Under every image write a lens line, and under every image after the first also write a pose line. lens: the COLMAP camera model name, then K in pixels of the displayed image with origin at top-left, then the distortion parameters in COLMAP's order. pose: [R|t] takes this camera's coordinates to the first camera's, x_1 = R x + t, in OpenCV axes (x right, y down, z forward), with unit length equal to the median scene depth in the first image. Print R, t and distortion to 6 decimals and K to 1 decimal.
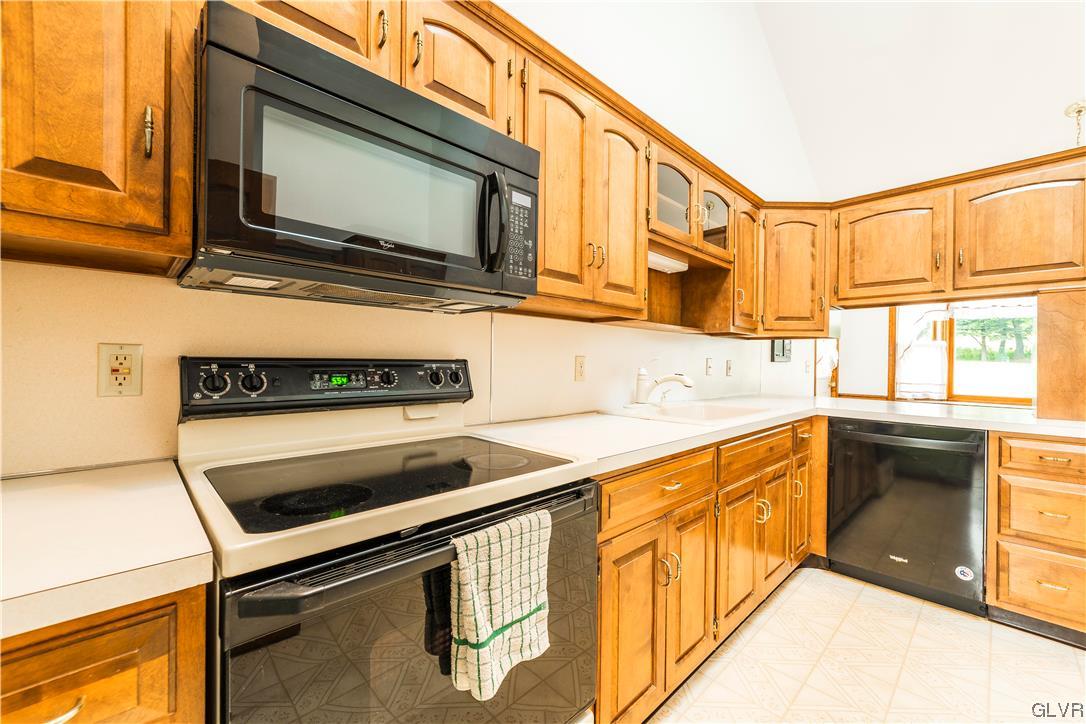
lens RADIAL K [[436.2, 0, 537.0], [0, 436.2, 361.3], [0, 0, 1]] dist [-0.000624, 0.000447]
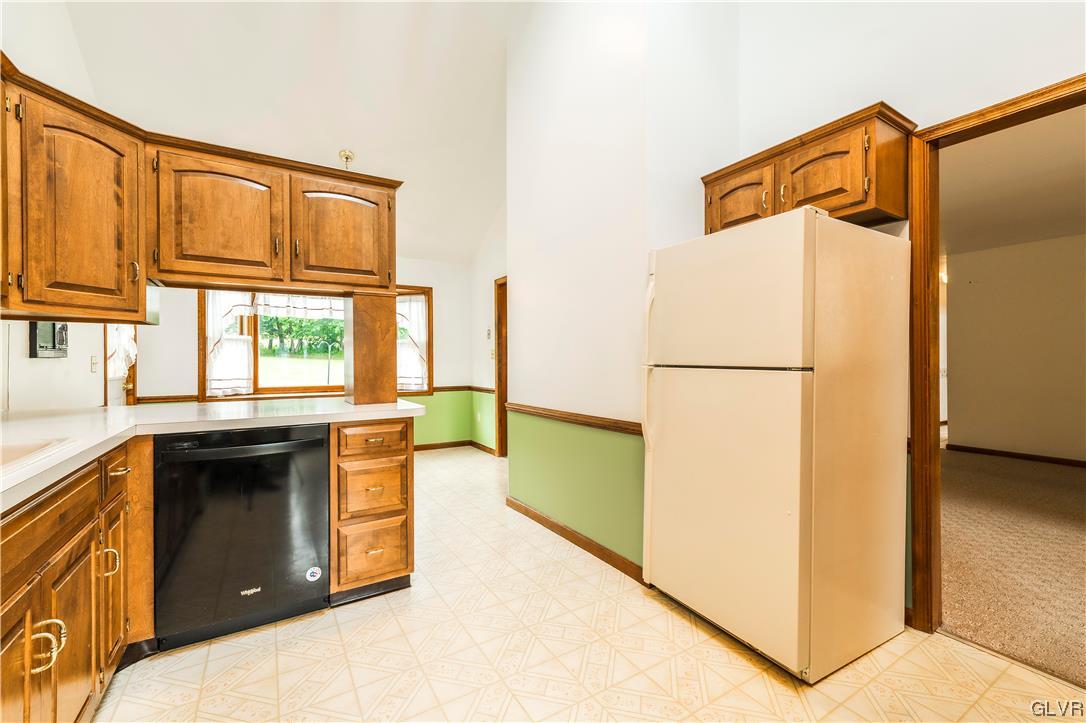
lens RADIAL K [[451.5, 0, 543.1], [0, 451.5, 360.0], [0, 0, 1]] dist [0.001367, 0.000457]
pose [[0.203008, -0.013983, 0.979077, 0.089376], [0.007114, 0.999893, 0.012805, 0.002021], [-0.979151, 0.004365, 0.203086, 0.243229]]
